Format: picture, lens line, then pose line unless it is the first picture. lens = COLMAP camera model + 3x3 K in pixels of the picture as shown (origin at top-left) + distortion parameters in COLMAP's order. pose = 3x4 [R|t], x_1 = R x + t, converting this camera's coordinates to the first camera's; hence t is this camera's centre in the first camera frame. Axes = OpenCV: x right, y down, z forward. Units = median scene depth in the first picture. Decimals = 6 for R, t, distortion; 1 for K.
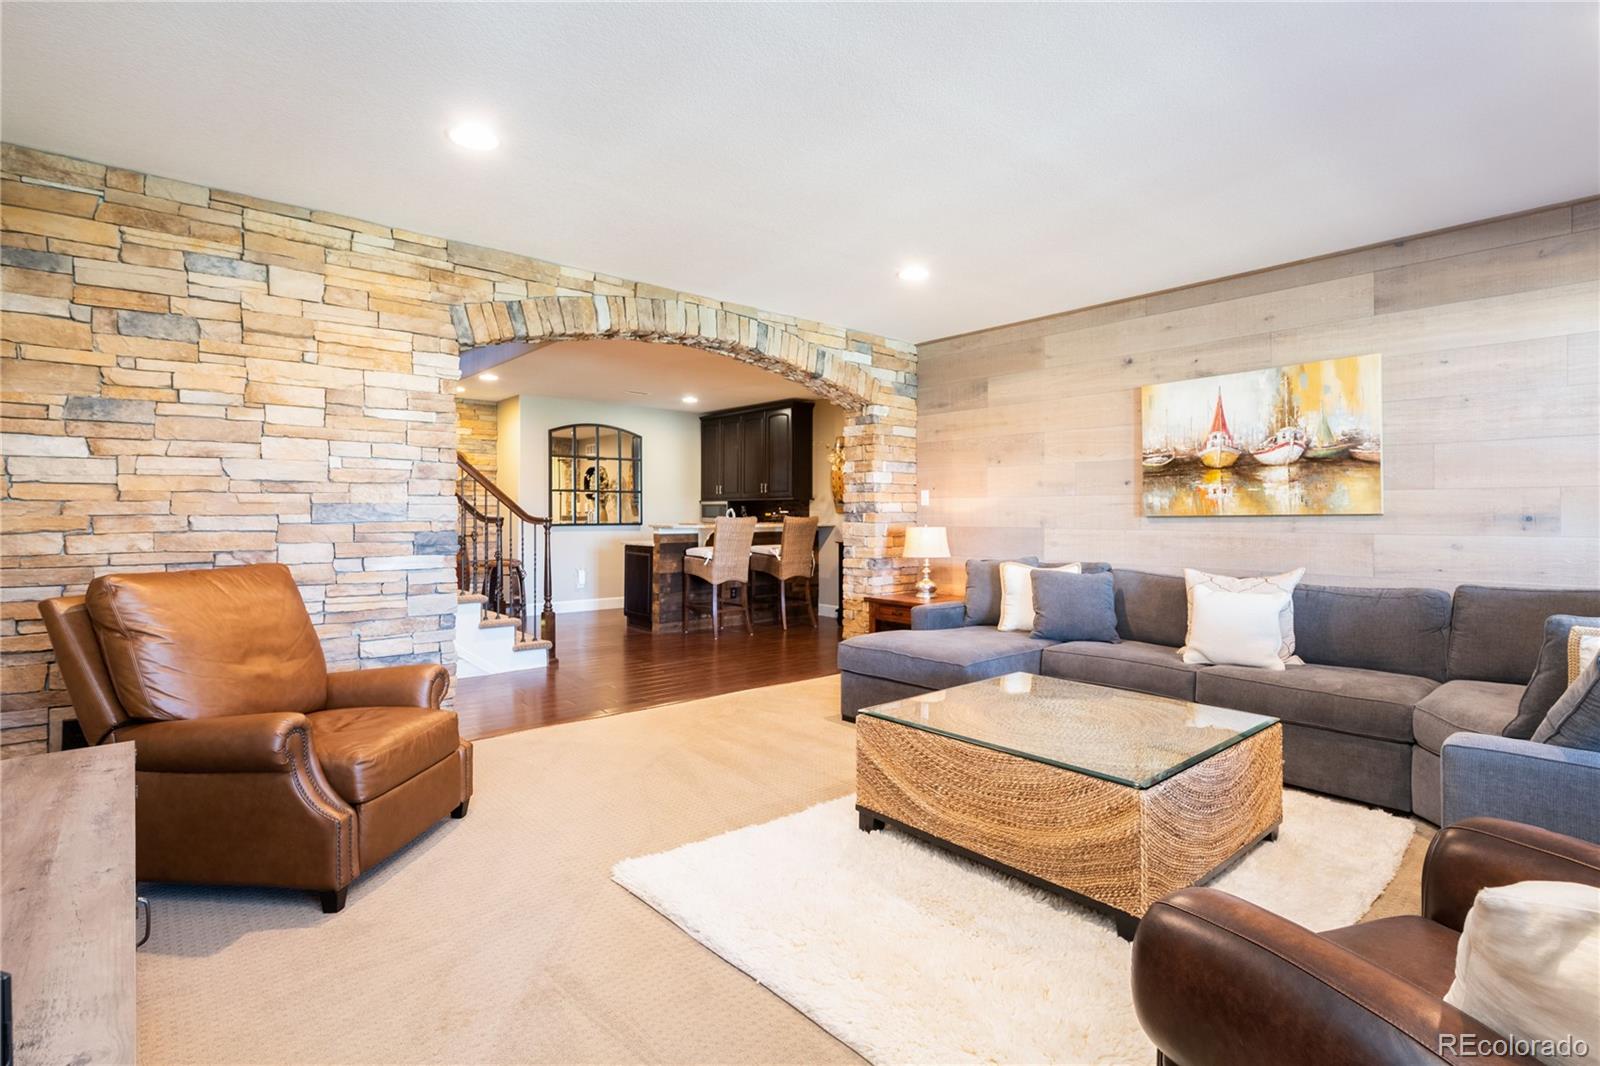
lens RADIAL K [[776.1, 0, 798.7], [0, 776.1, 522.7], [0, 0, 1]] dist [-0.000891, -0.000169]
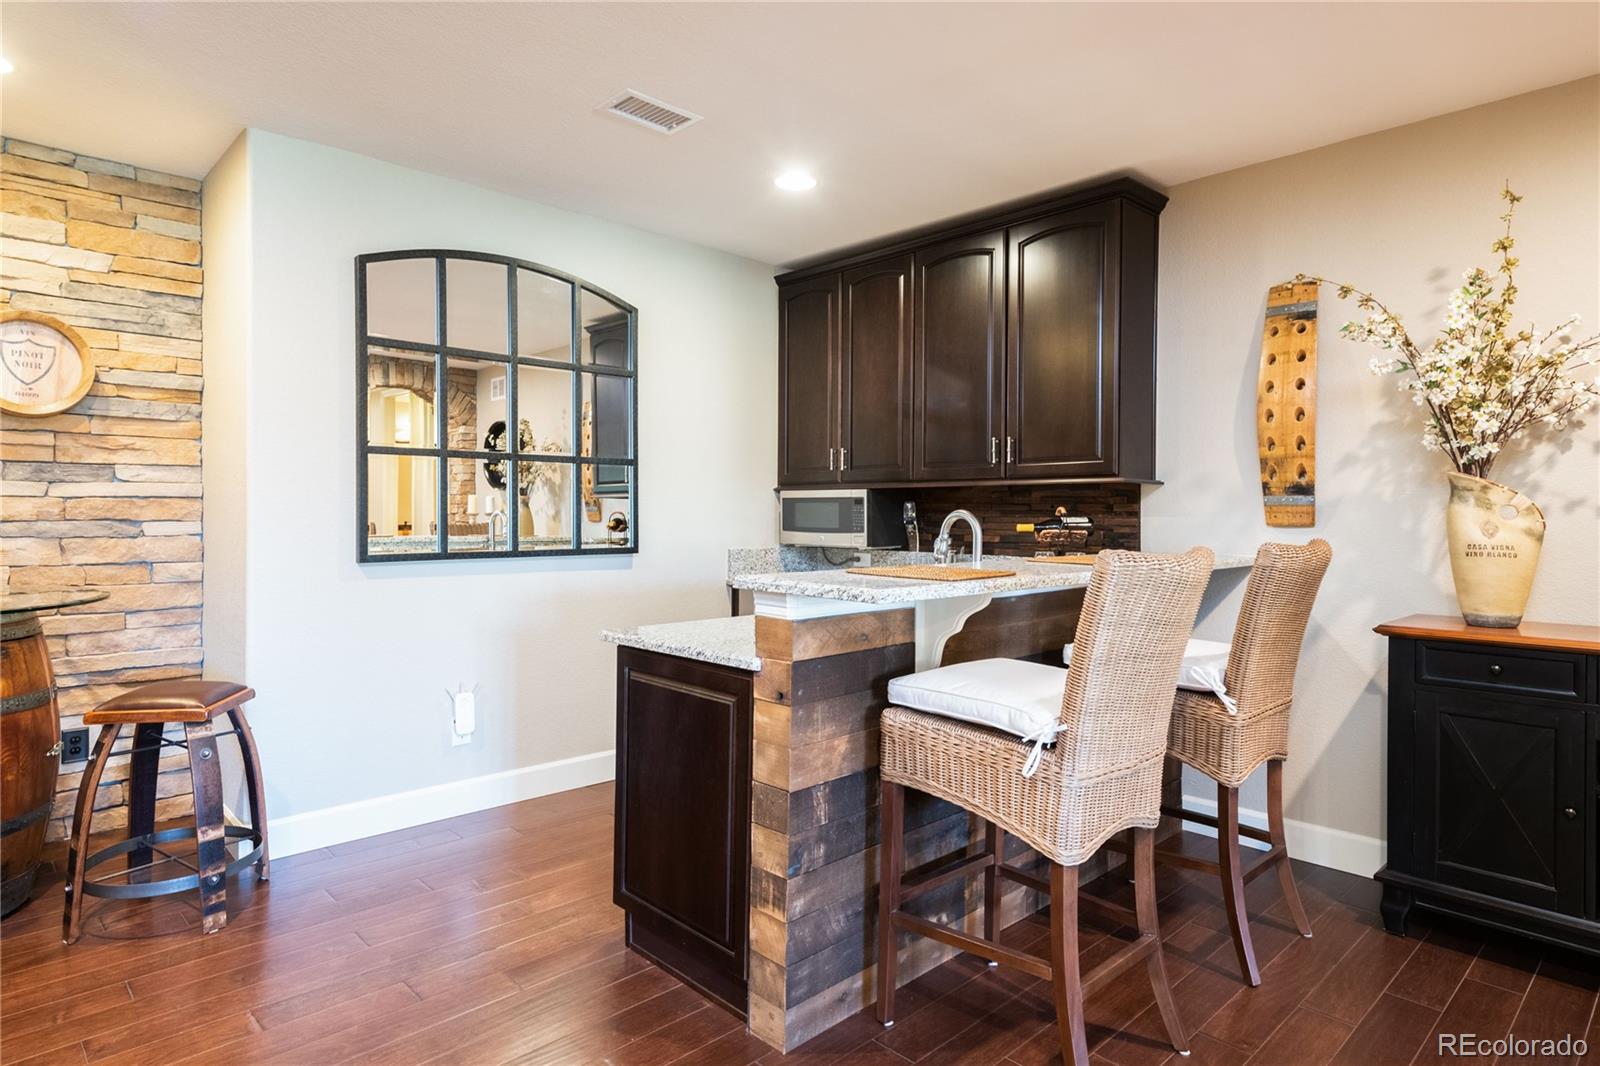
lens RADIAL K [[907.7, 0, 801.1], [0, 907.7, 528.0], [0, 0, 1]] dist [0.005126, 0.000260]
pose [[0.998450, 0.002795, 0.055584, -0.189713], [-0.003133, 0.999977, 0.005994, -0.014736], [-0.055566, -0.006159, 0.998436, 0.727088]]
